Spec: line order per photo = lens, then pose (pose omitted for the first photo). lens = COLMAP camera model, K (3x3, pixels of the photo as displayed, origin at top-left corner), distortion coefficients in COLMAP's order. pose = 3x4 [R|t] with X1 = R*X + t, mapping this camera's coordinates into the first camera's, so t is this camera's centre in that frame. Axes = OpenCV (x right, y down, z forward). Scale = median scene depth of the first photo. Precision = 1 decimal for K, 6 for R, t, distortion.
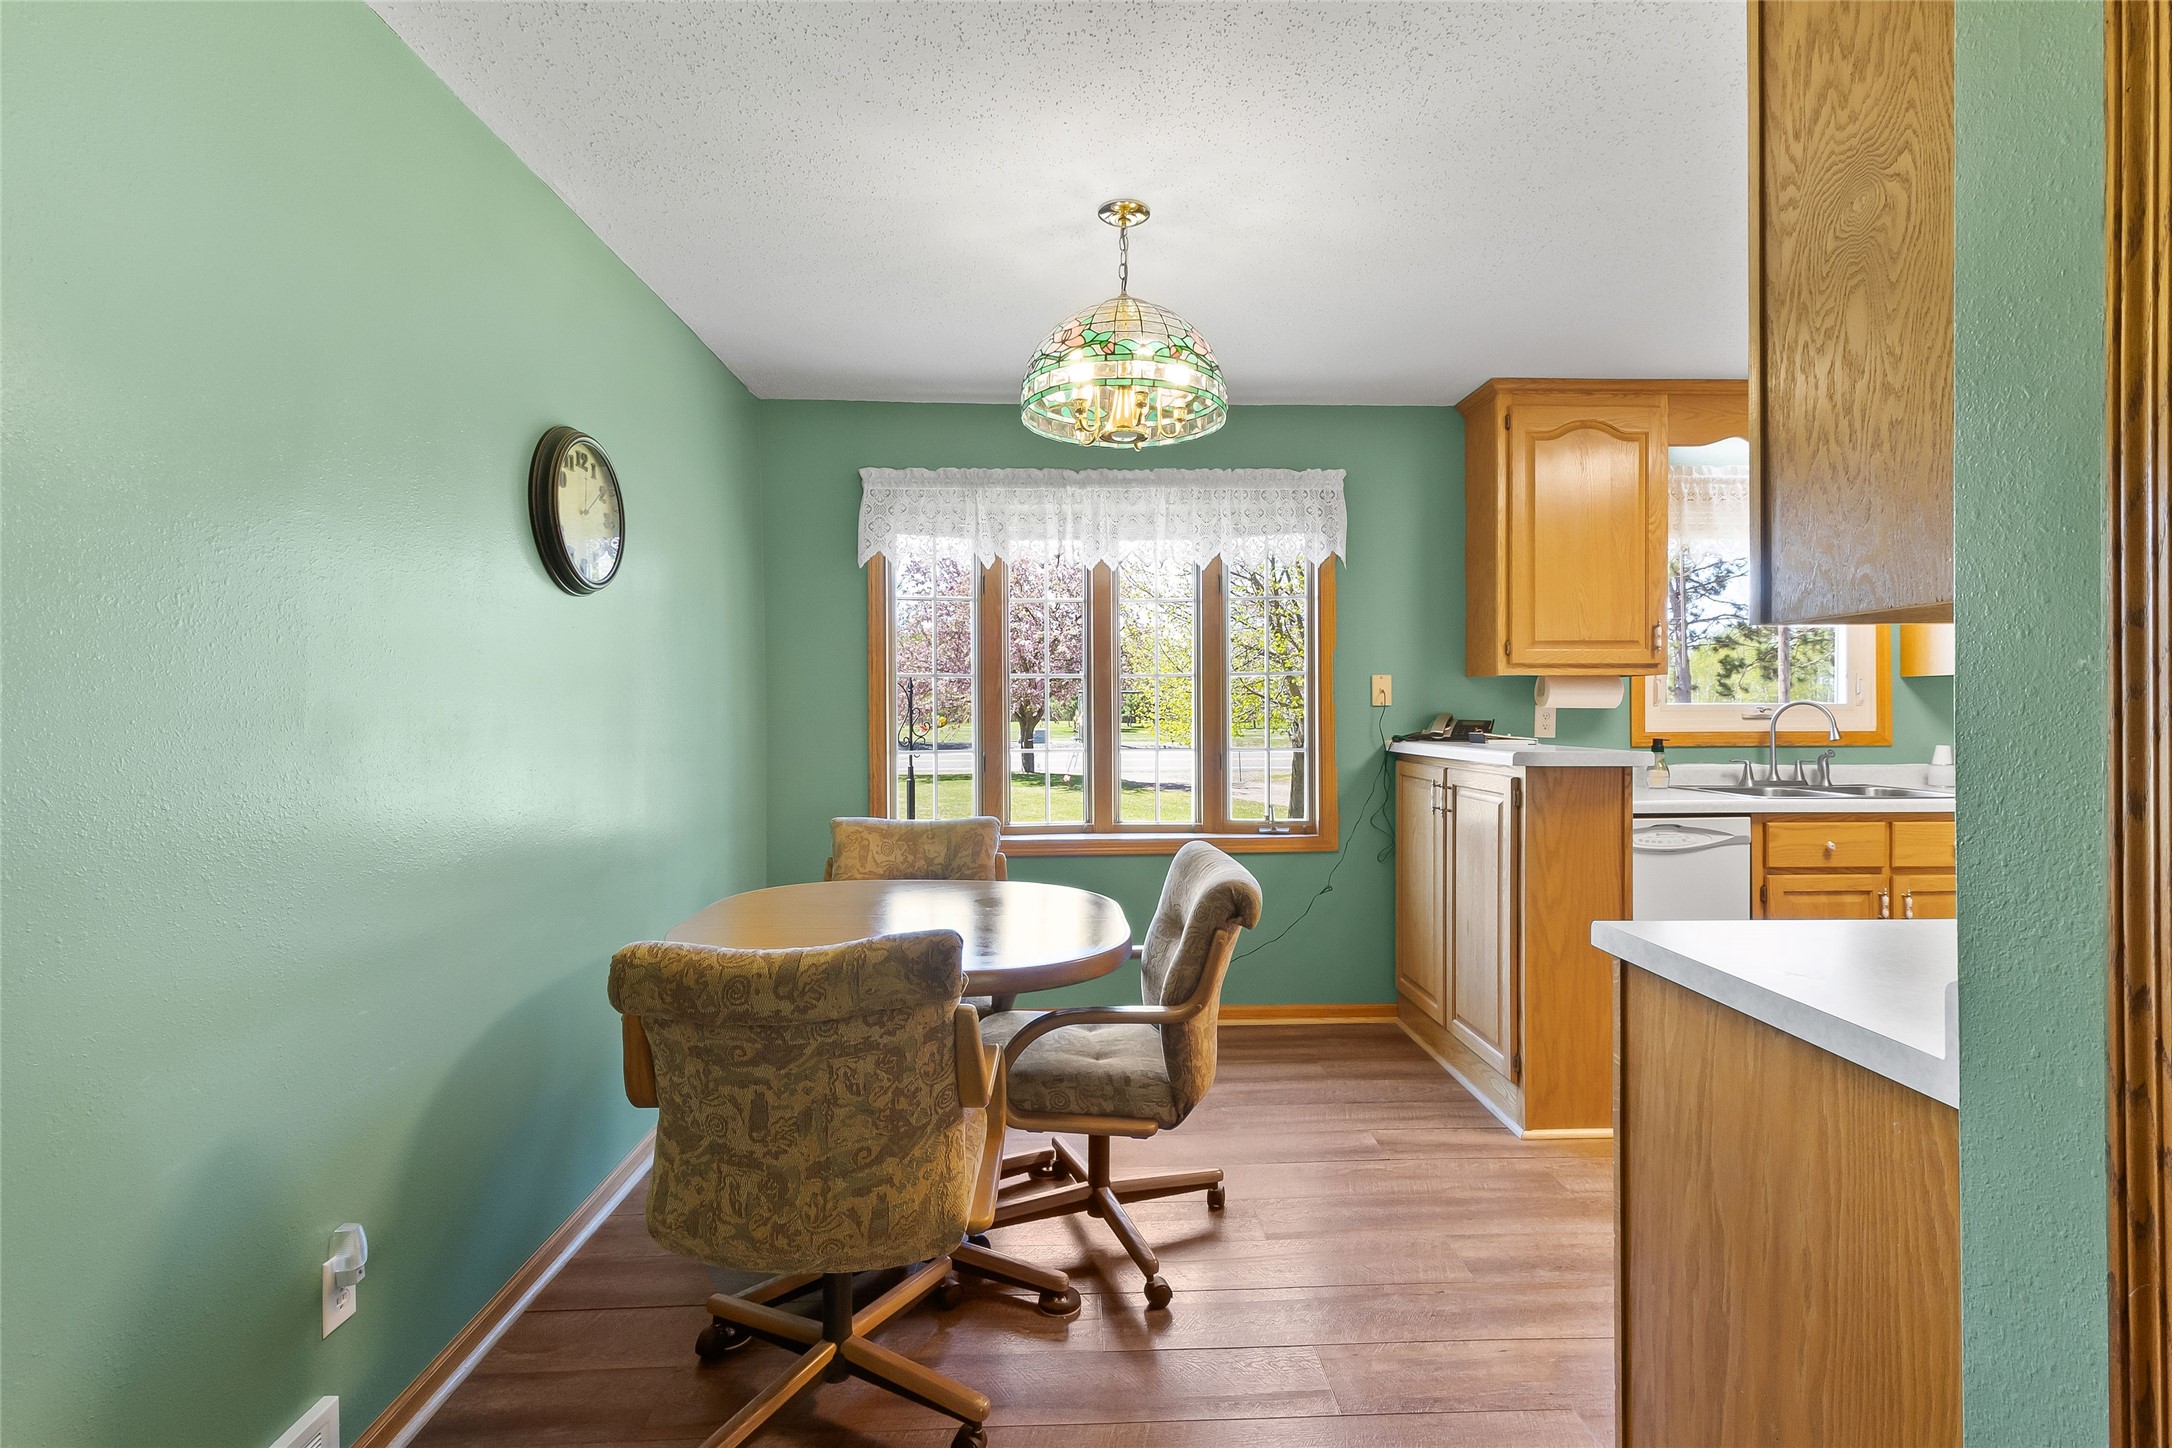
lens RADIAL K [[1015.1, 0, 1090.2], [0, 1015.1, 713.0], [0, 0, 1]] dist [0.001345, 0.000828]
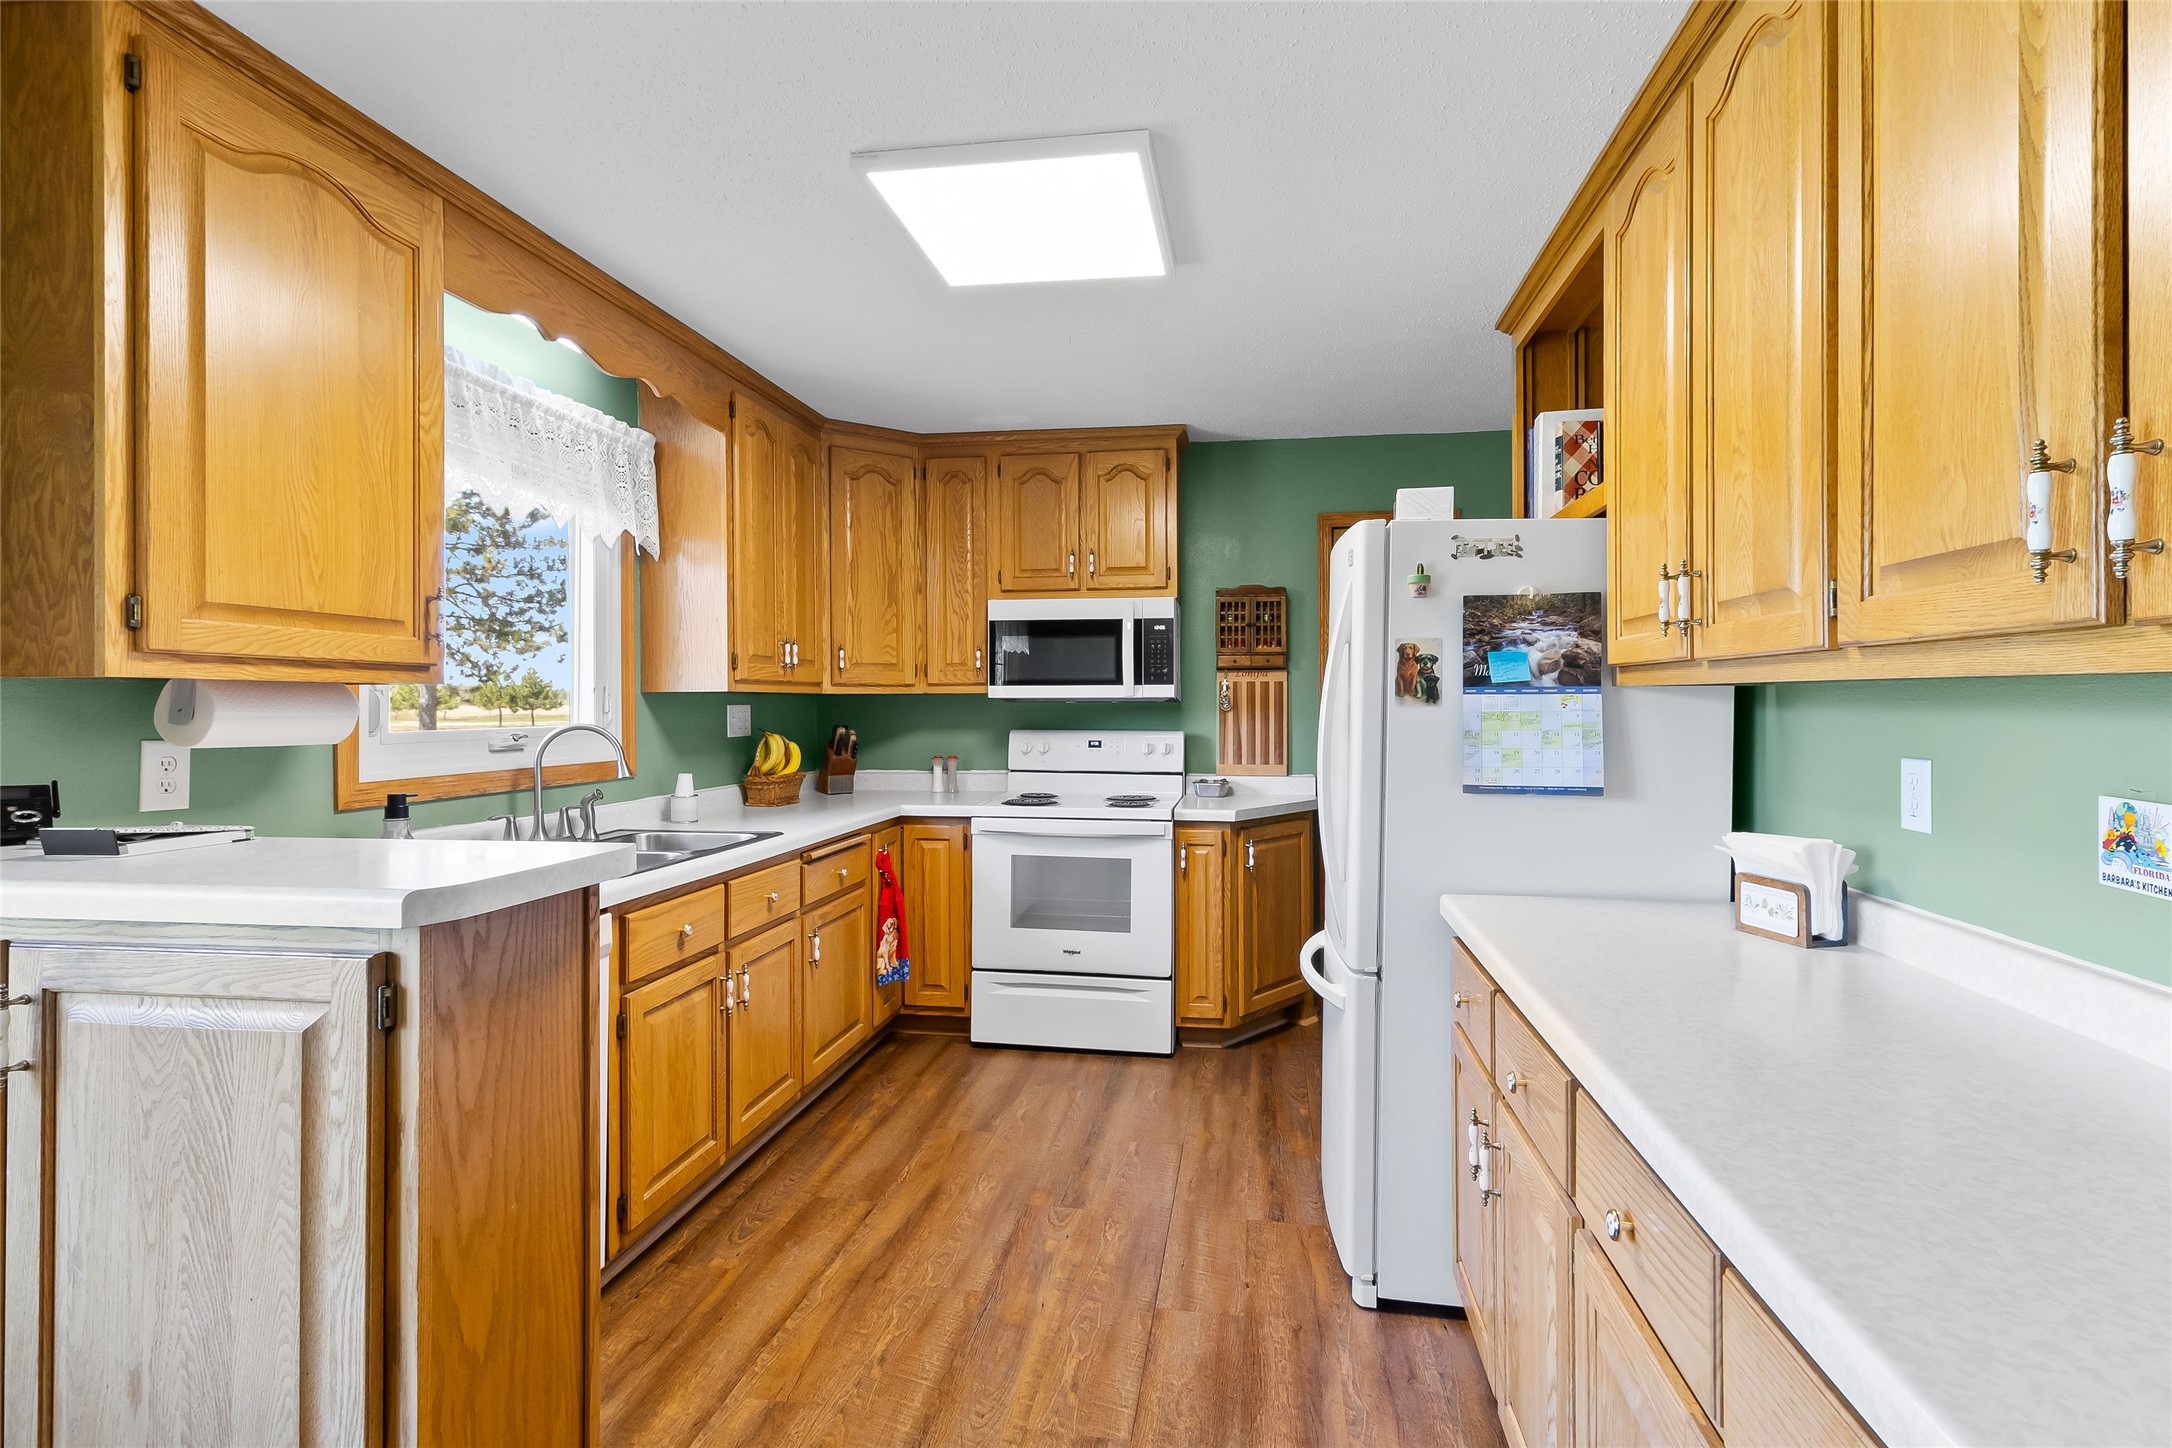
lens RADIAL K [[1015.1, 0, 1095.5], [0, 1015.1, 711.1], [0, 0, 1]] dist [0.001345, 0.000828]
pose [[0.204415, -0.003125, 0.978879, 0.080084], [0.006992, 0.999974, 0.001732, -0.021136], [-0.978859, 0.006490, 0.204431, 0.525317]]
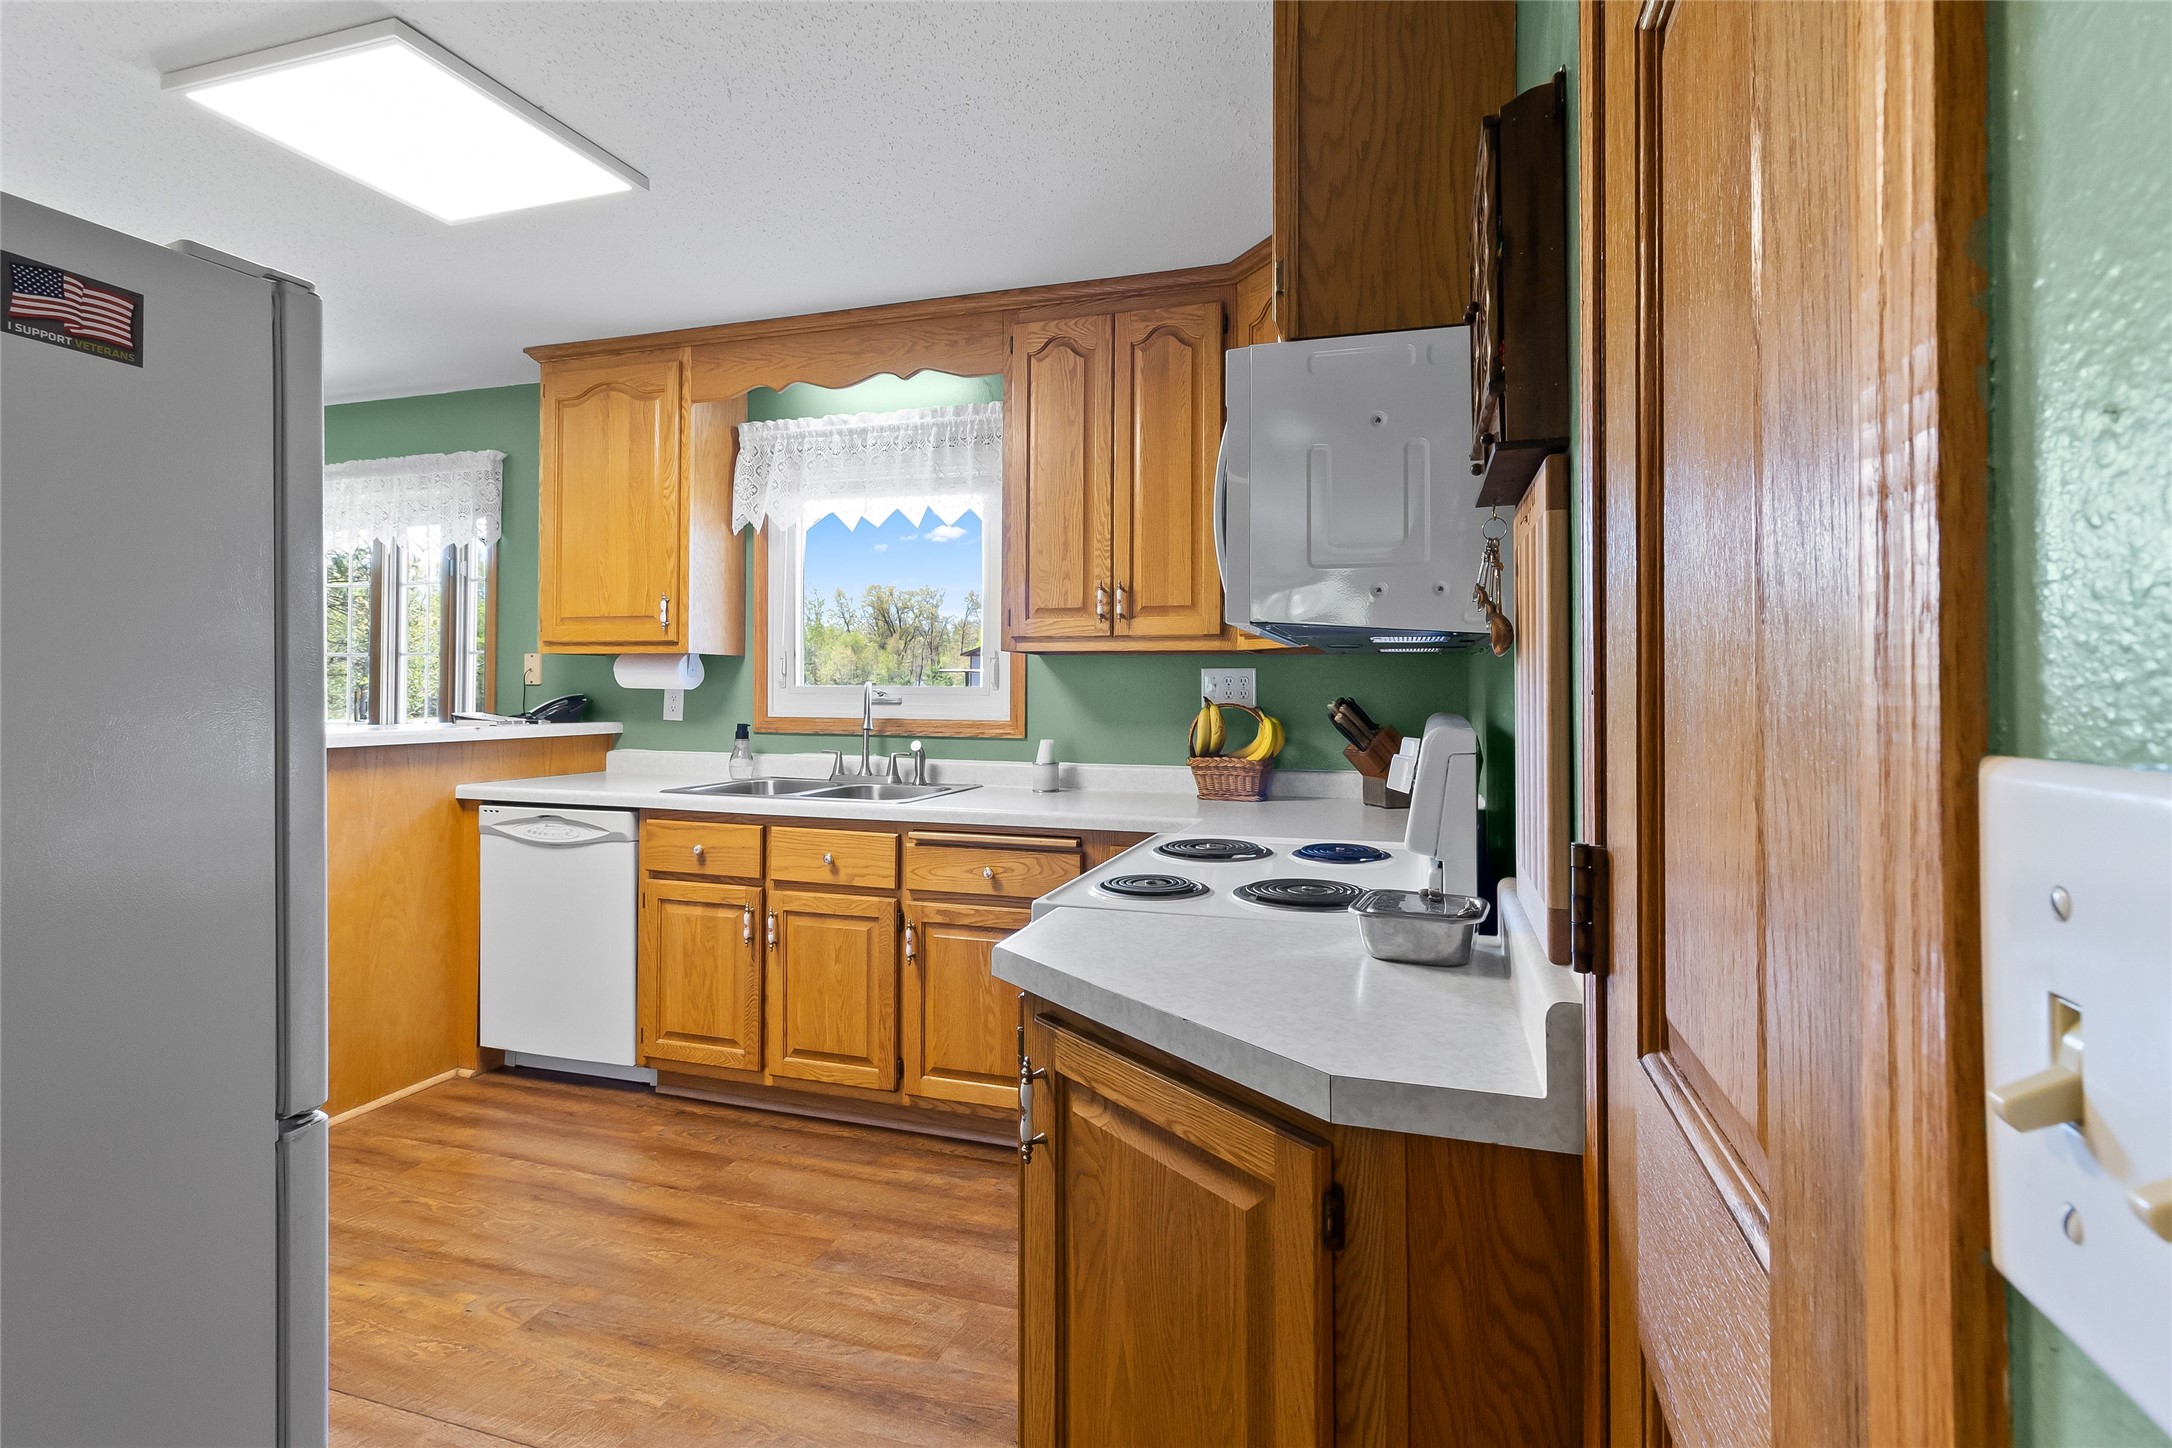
lens RADIAL K [[1015.1, 0, 1126.0], [0, 1015.1, 673.9], [0, 0, 1]] dist [0.001345, 0.000828]
pose [[0.941324, 0.006967, -0.337432, 1.255428], [-0.013107, 0.999787, -0.015923, -0.009527], [0.337250, 0.019412, 0.941215, 0.280768]]
